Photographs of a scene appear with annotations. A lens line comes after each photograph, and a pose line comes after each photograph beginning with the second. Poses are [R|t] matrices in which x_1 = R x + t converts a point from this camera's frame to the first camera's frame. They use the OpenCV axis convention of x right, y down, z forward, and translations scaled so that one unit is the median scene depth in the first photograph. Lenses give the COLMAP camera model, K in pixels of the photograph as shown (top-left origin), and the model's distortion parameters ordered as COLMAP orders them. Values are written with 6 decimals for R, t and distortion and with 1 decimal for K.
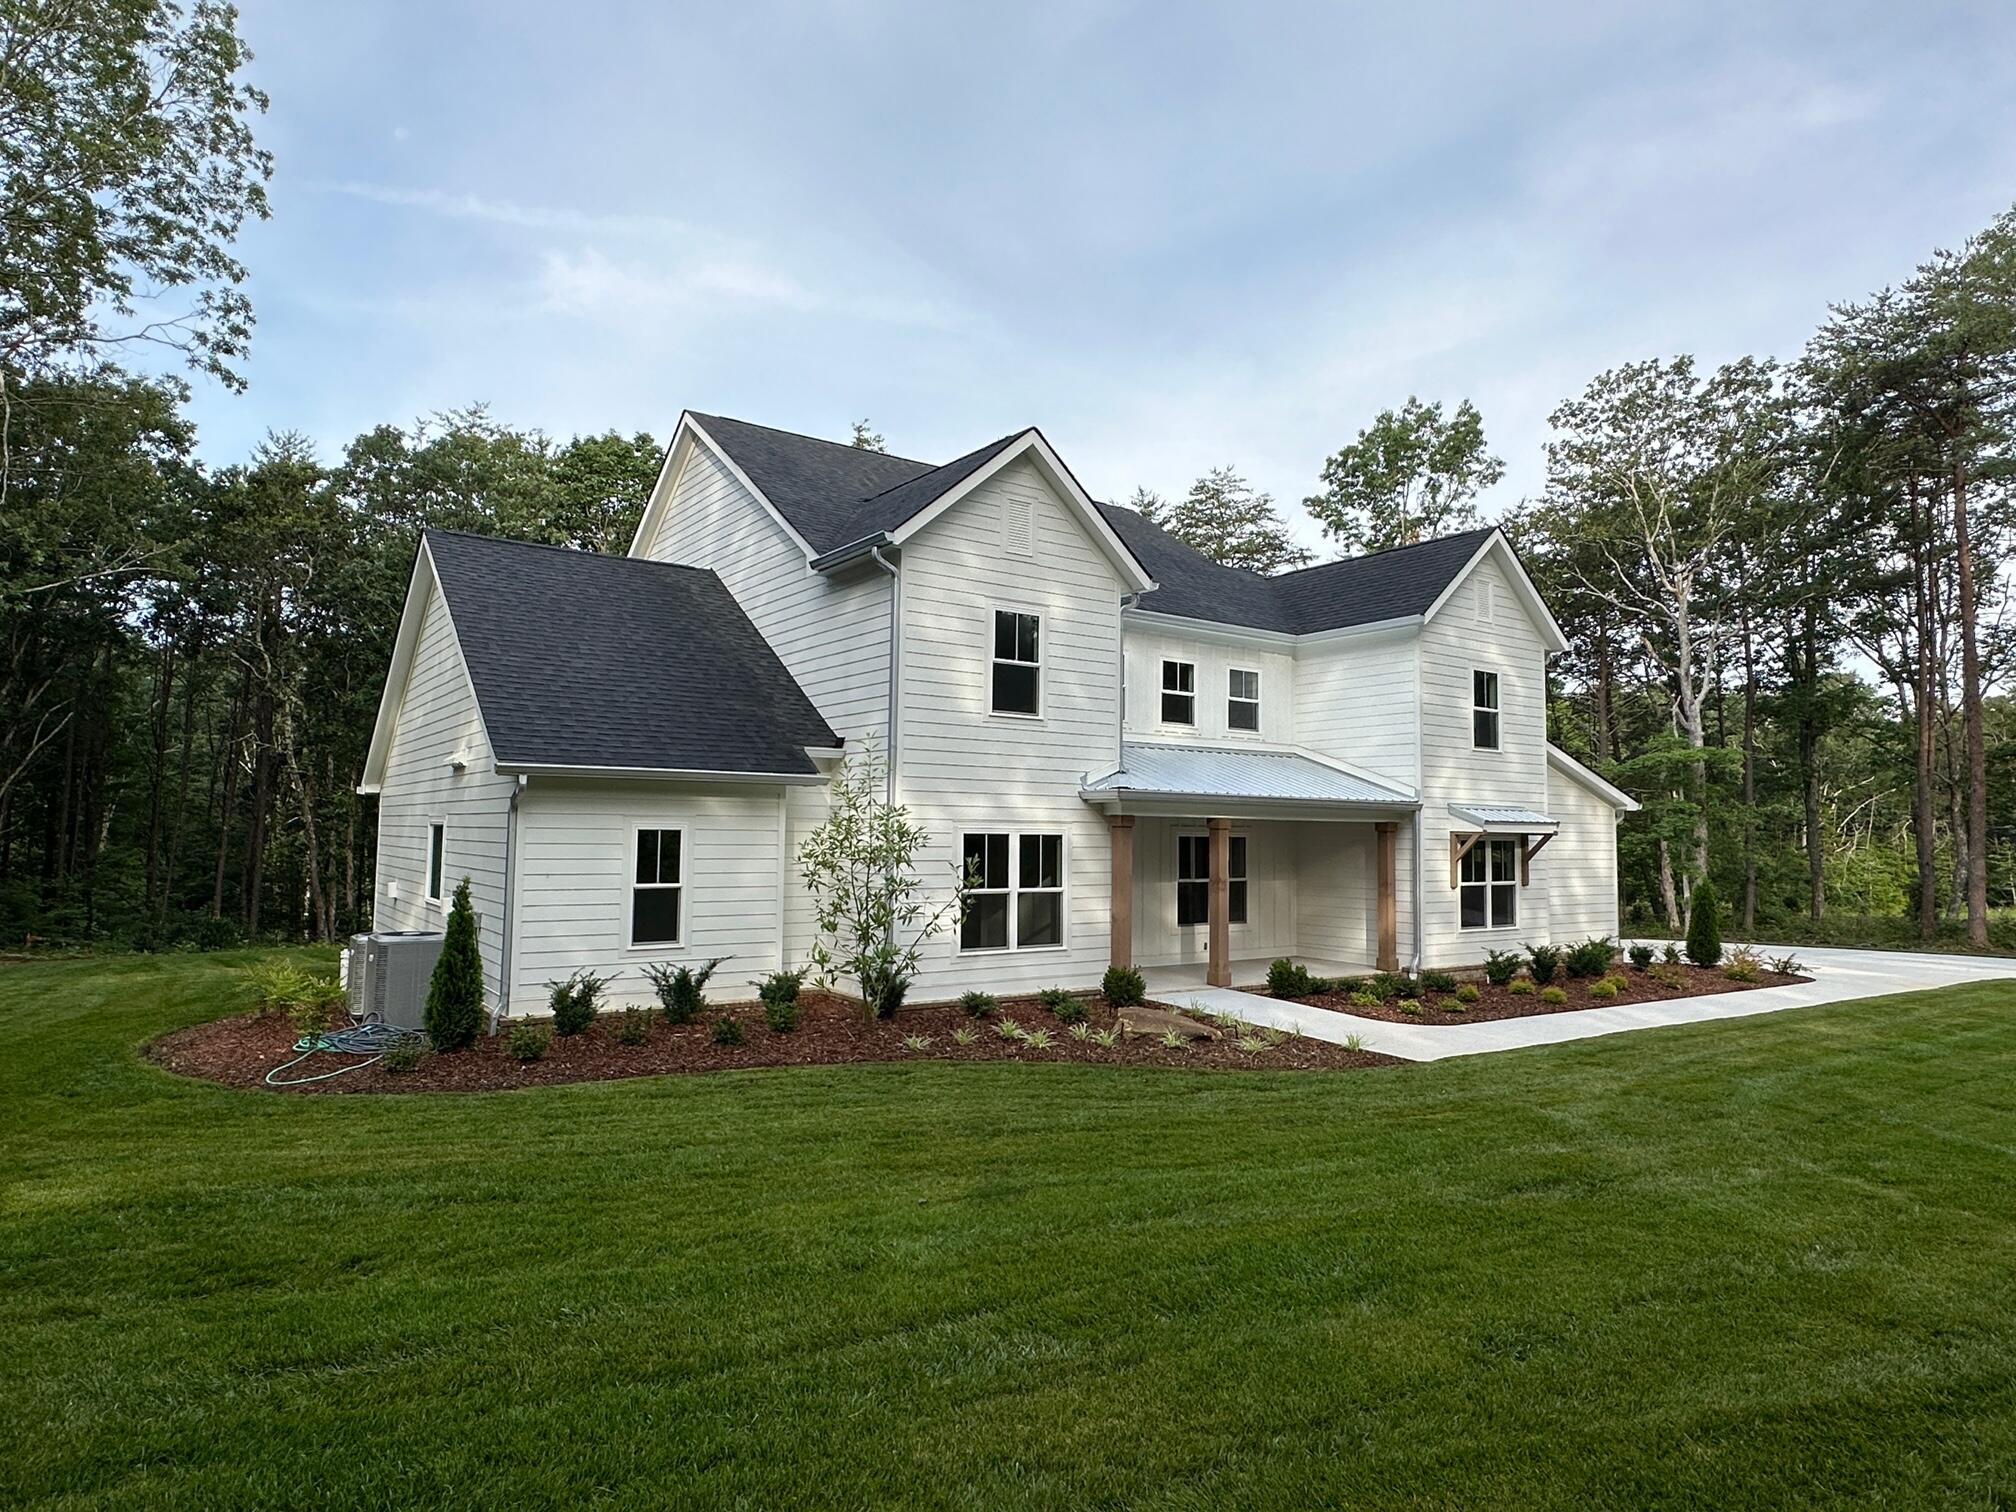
lens RADIAL K [[1228.3, 0, 1008.0], [0, 1228.3, 756.0], [0, 0, 1]] dist [0.000335, 0.001097]
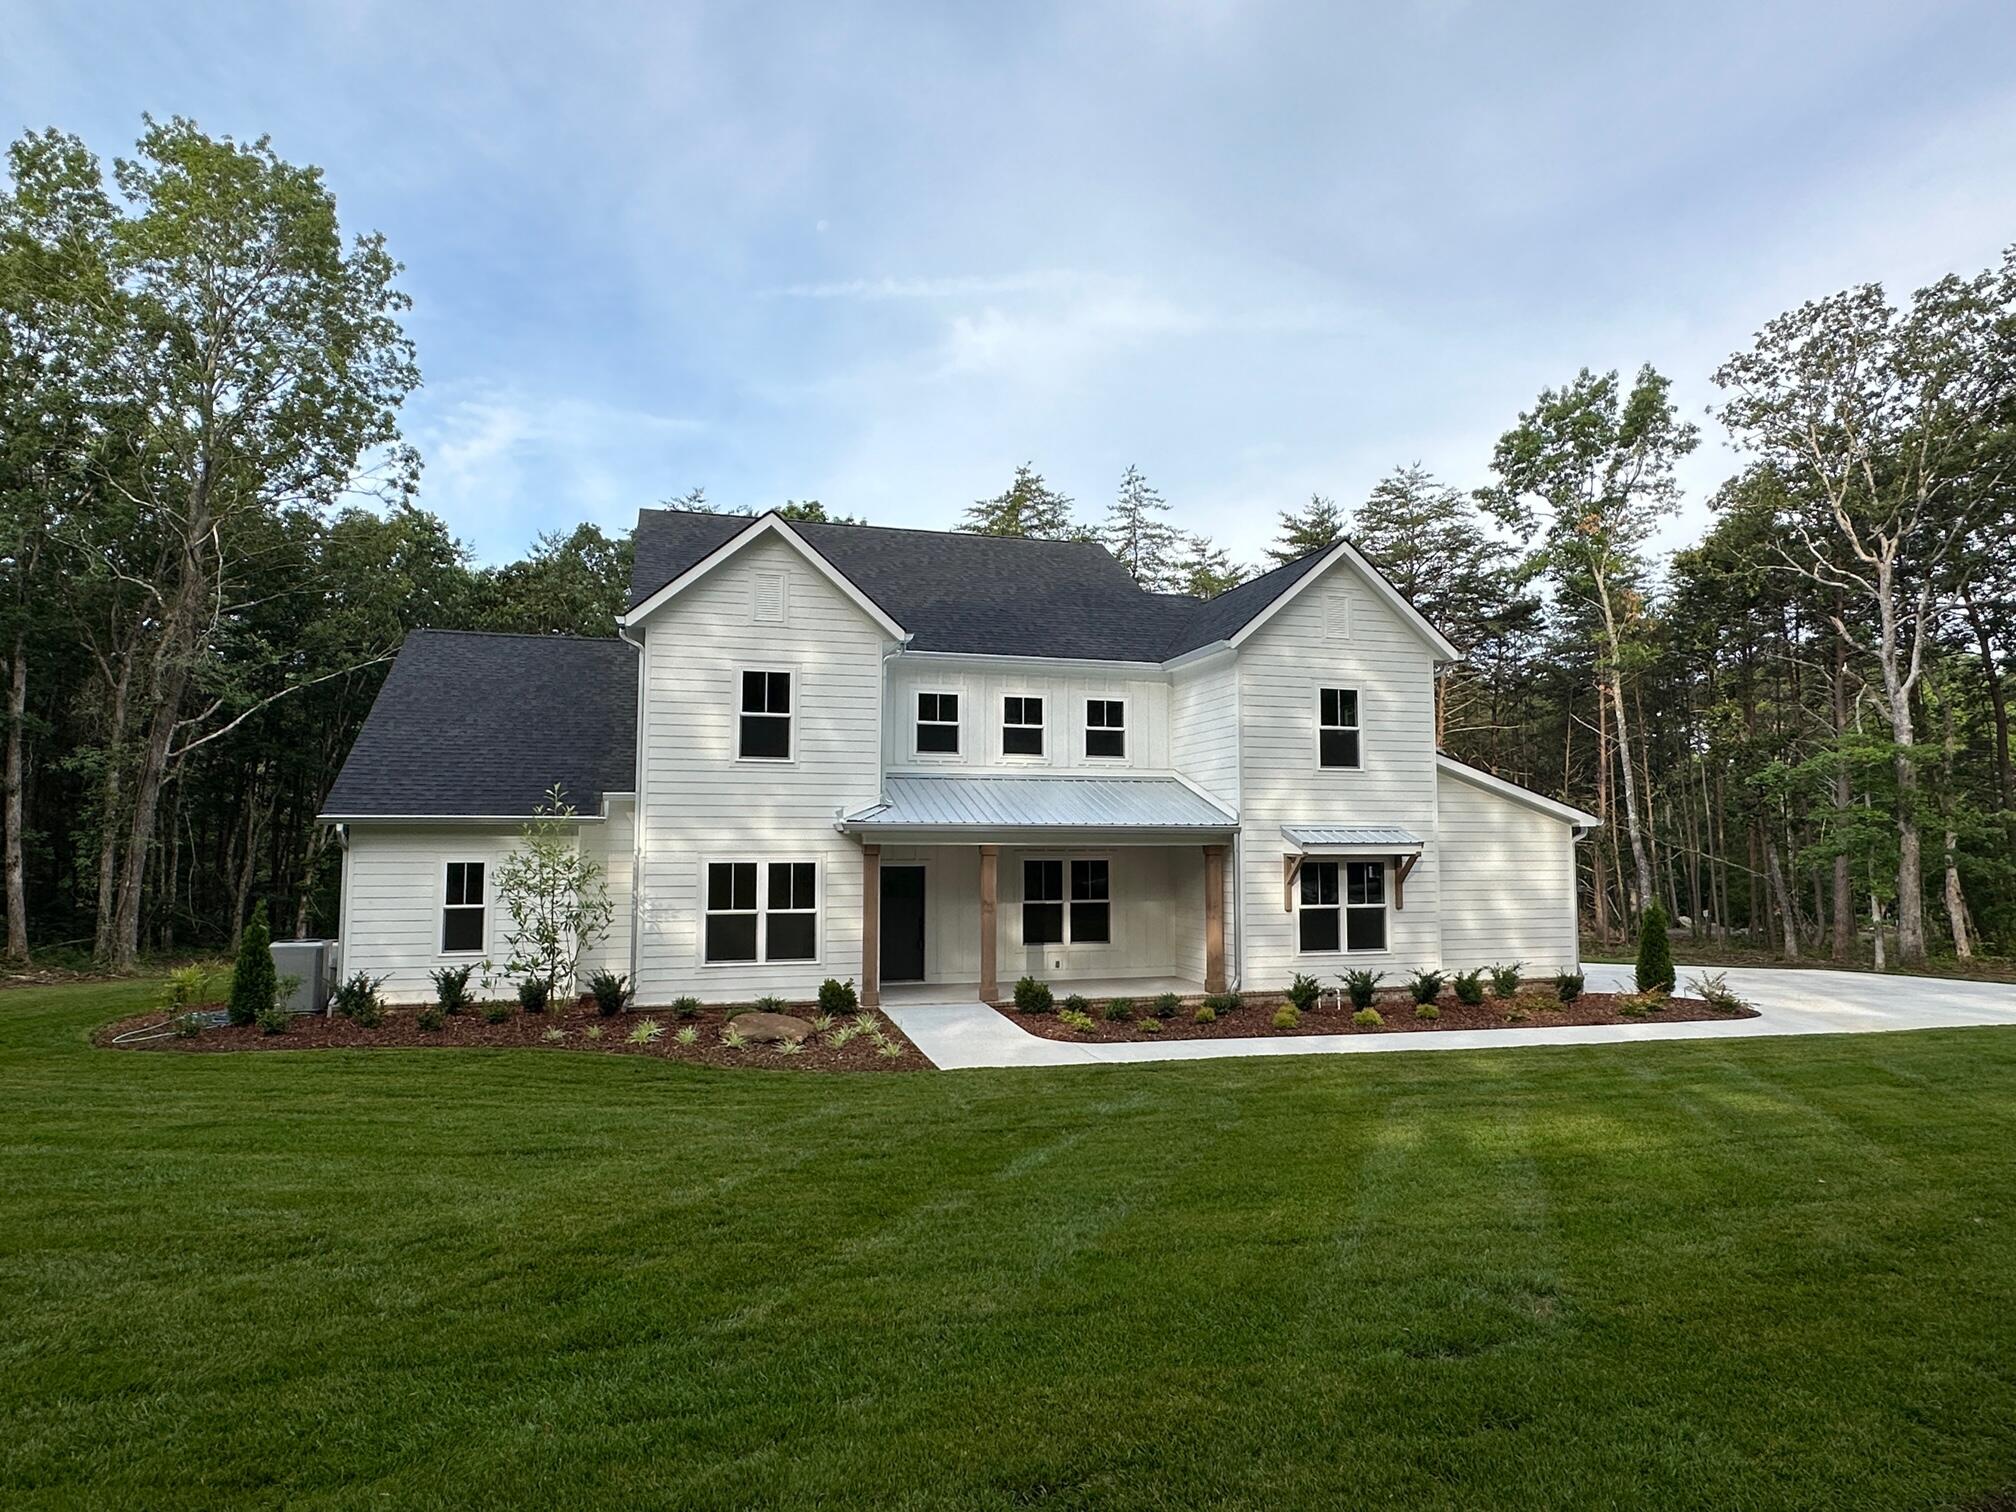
lens RADIAL K [[1196.3, 0, 1008.0], [0, 1196.3, 756.0], [0, 0, 1]] dist [0.011889, -0.000952]
pose [[0.939240, -0.033599, -0.341614, 0.471821], [0.031533, 0.999435, -0.011601, -0.012870], [0.341811, 0.000124, 0.939769, 0.014061]]
